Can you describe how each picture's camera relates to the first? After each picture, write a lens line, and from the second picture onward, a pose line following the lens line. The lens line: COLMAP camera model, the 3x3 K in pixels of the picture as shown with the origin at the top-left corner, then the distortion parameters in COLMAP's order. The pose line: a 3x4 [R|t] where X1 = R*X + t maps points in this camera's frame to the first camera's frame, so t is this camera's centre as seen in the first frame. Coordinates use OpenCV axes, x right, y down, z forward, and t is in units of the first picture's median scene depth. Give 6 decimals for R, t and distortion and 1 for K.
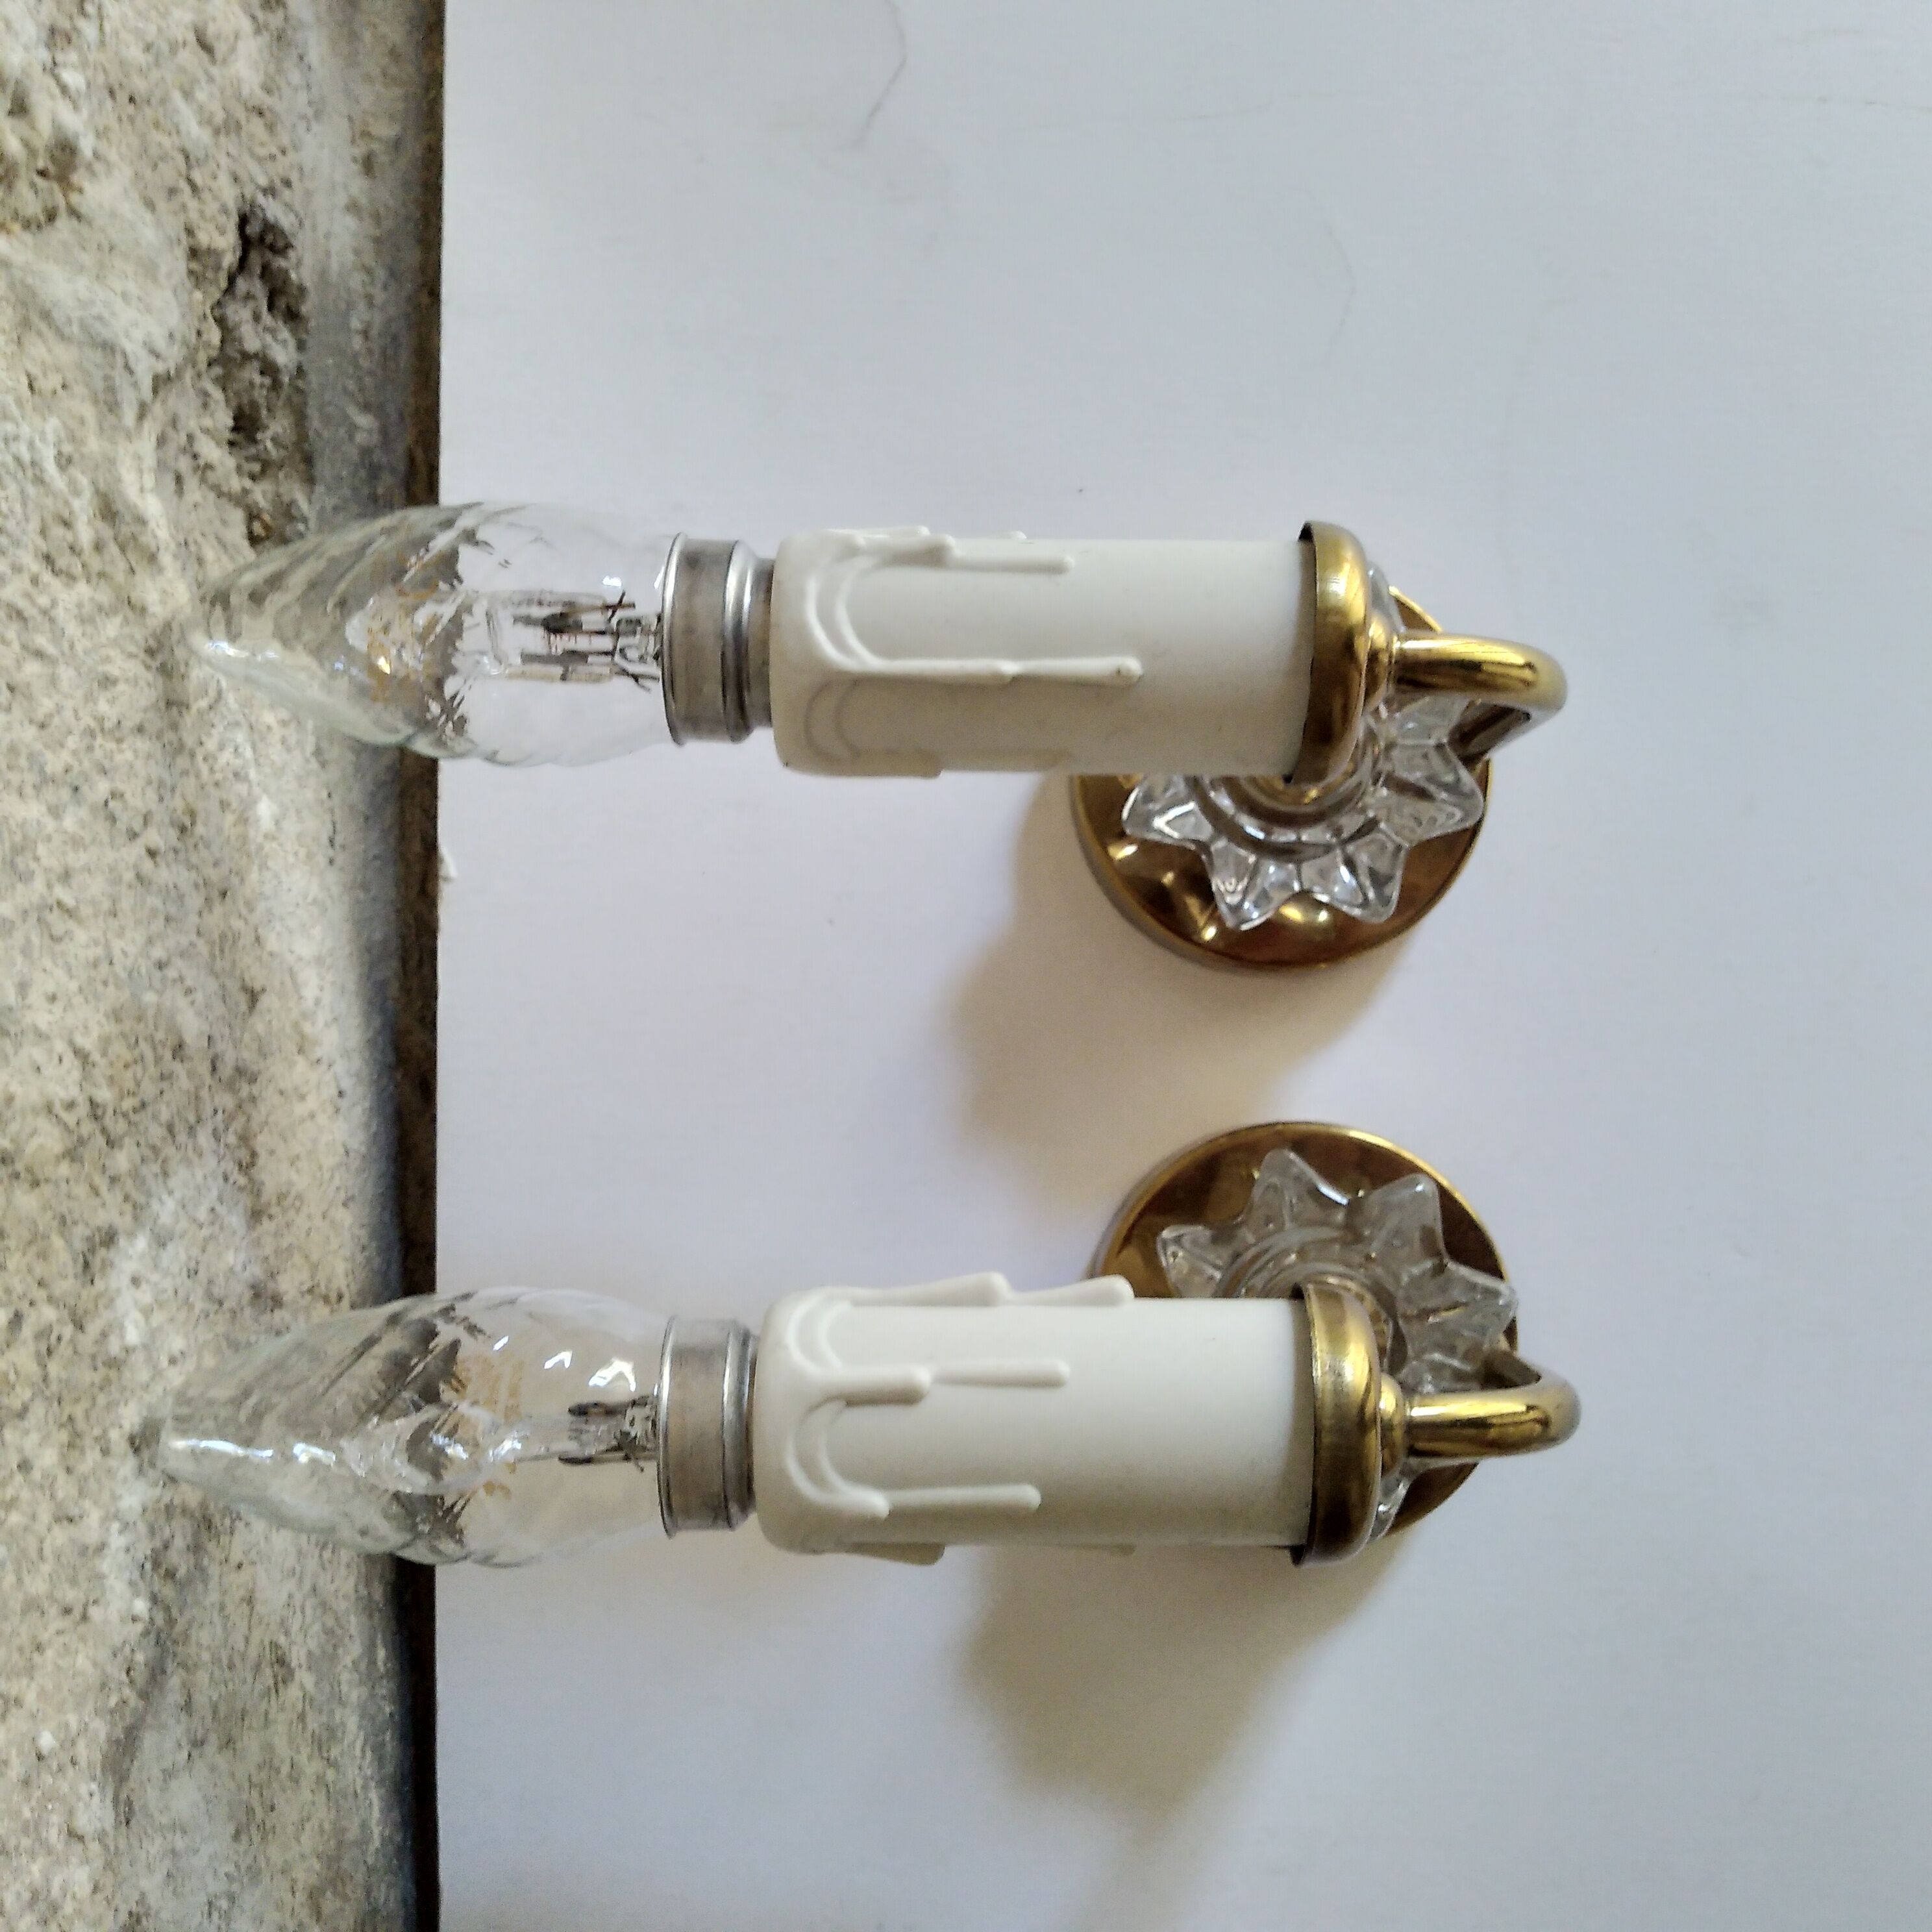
lens RADIAL K [[2145.1, 0, 966.8], [0, 2145.1, 974.2], [0, 0, 1]] dist [-0.027602, 0.000000]
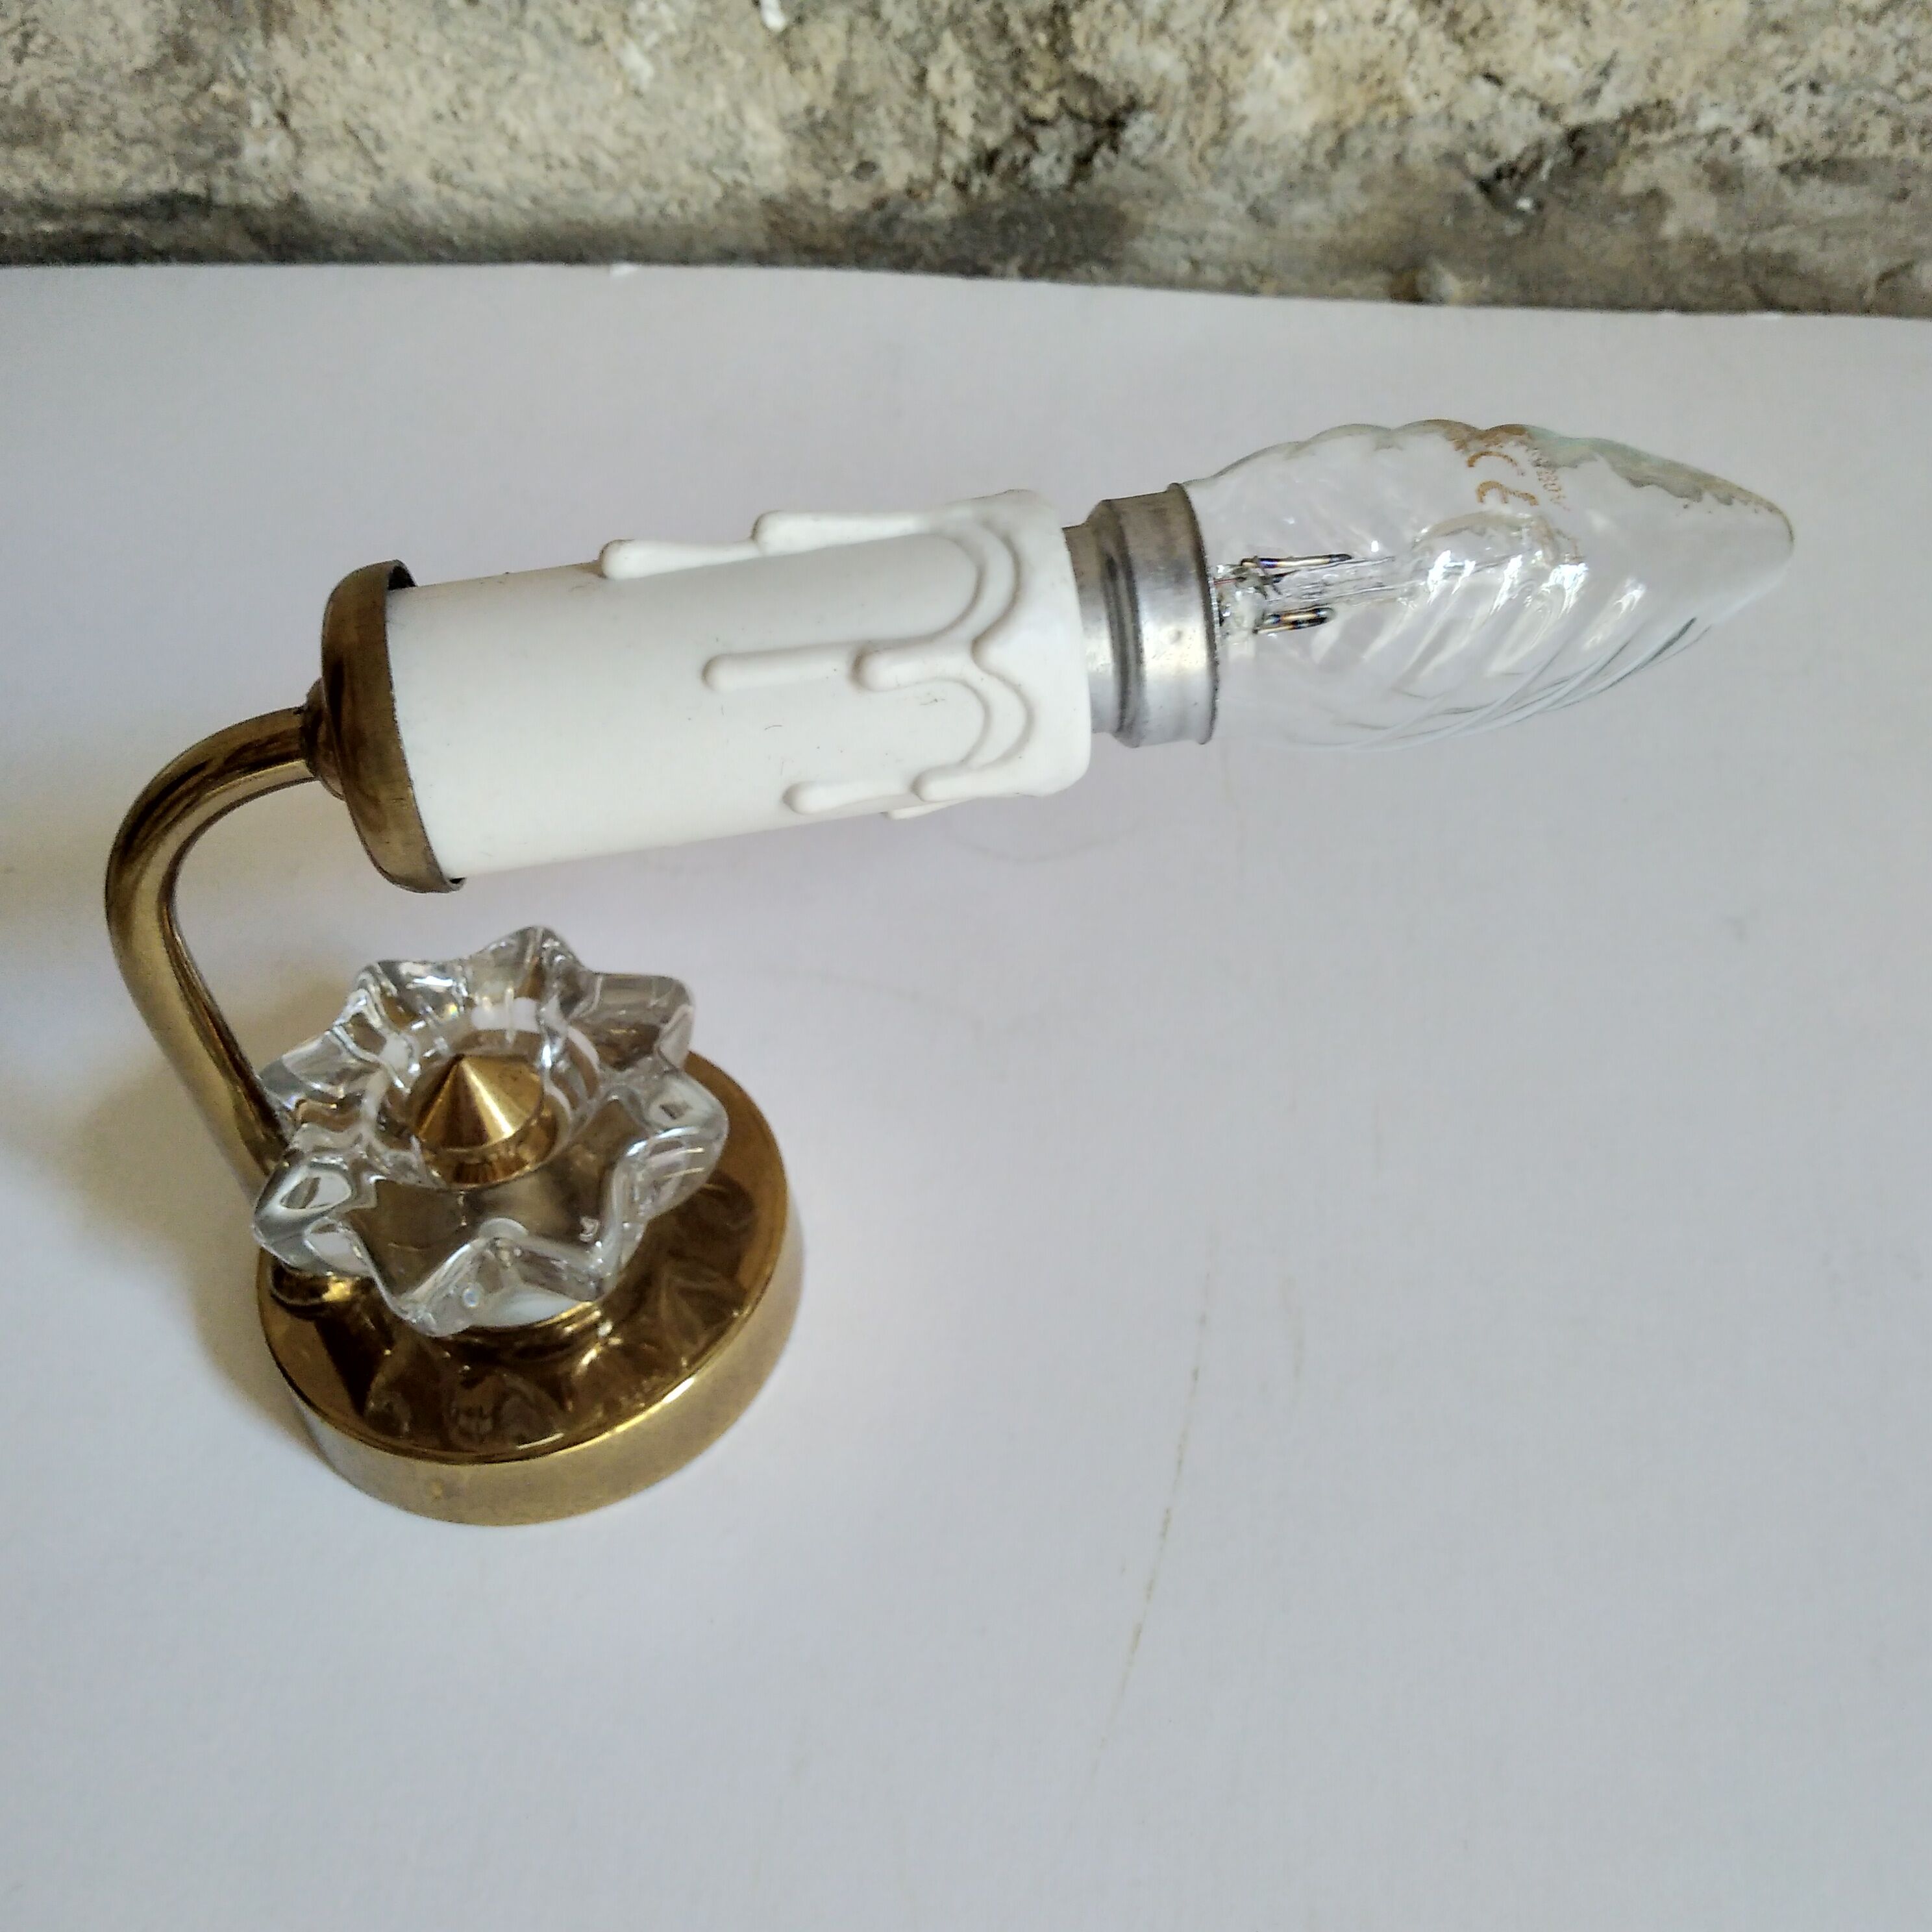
lens RADIAL K [[2145.1, 0, 972.9], [0, 2145.1, 968.8], [0, 0, 1]] dist [-0.027602, 0.000000]
pose [[-0.127899, 0.760458, -0.636667, 0.848269], [-0.986641, -0.032248, 0.159686, -0.476294], [0.100903, 0.648585, 0.754424, 0.368730]]
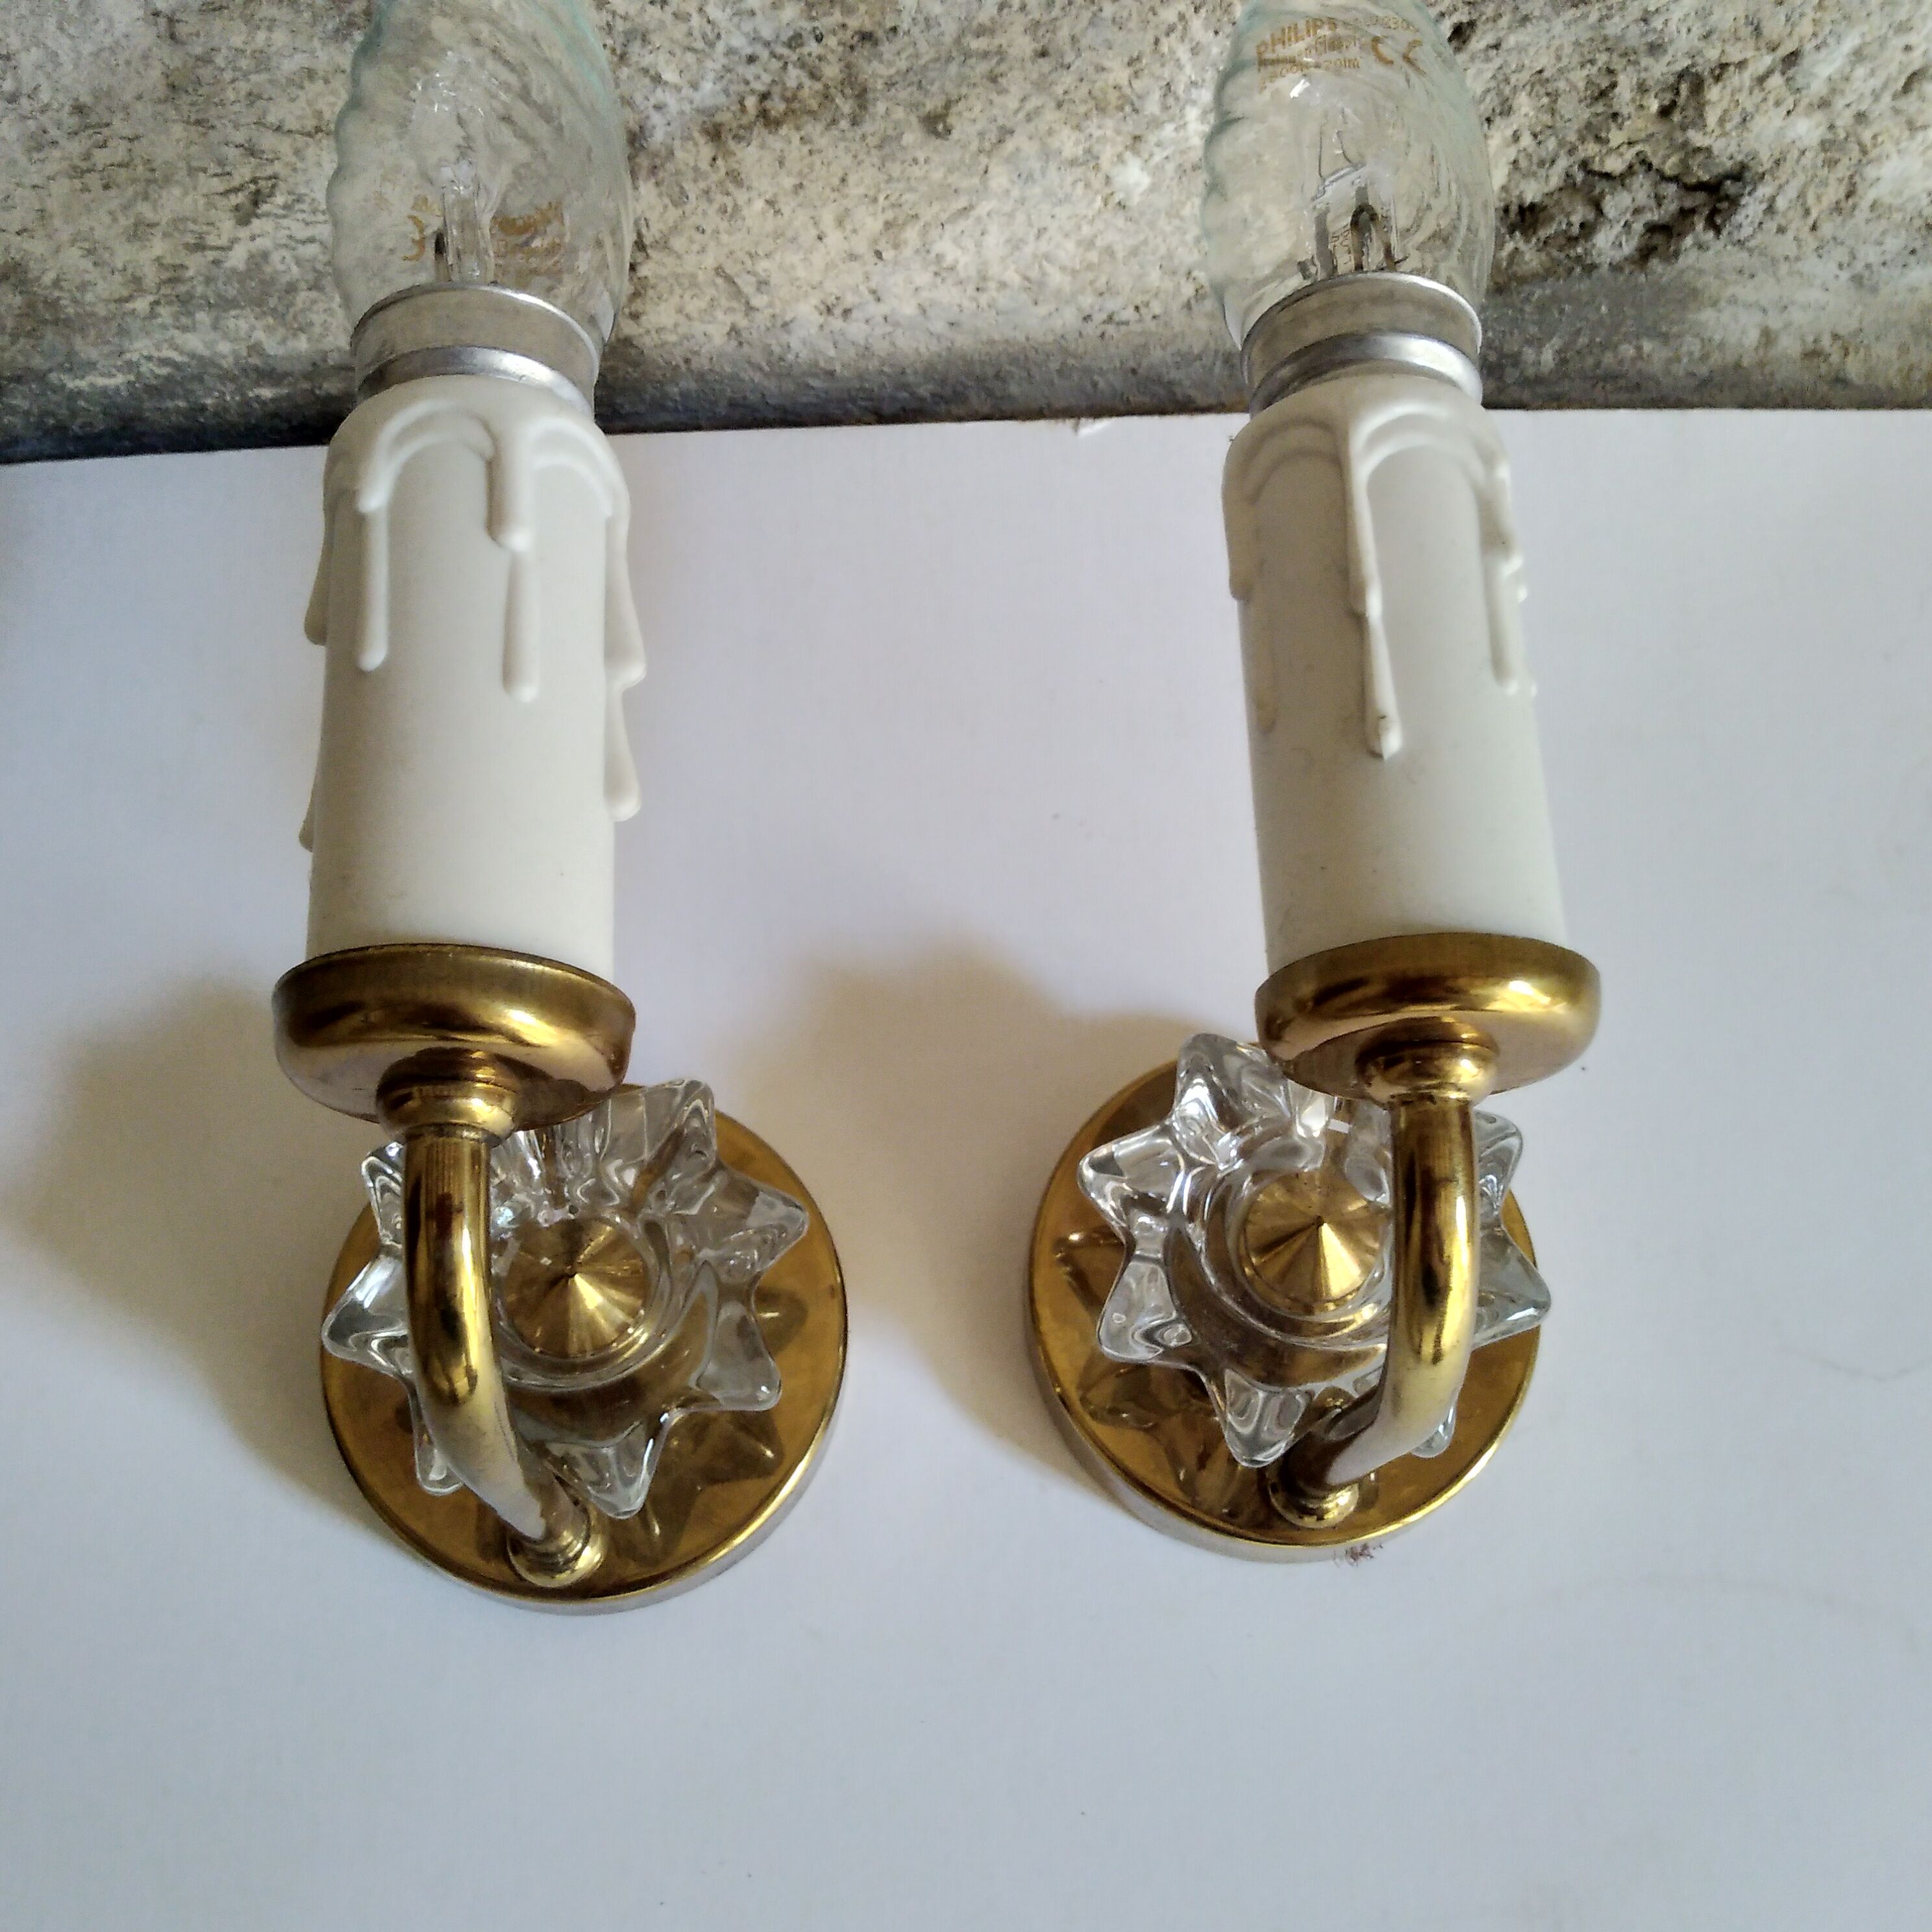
lens RADIAL K [[2145.1, 0, 956.0], [0, 2145.1, 949.6], [0, 0, 1]] dist [-0.027602, 0.000000]
pose [[0.045264, 0.936958, -0.346499, 0.311923], [-0.998589, 0.052078, 0.010375, 0.011762], [0.027766, 0.345540, 0.937993, 0.195720]]
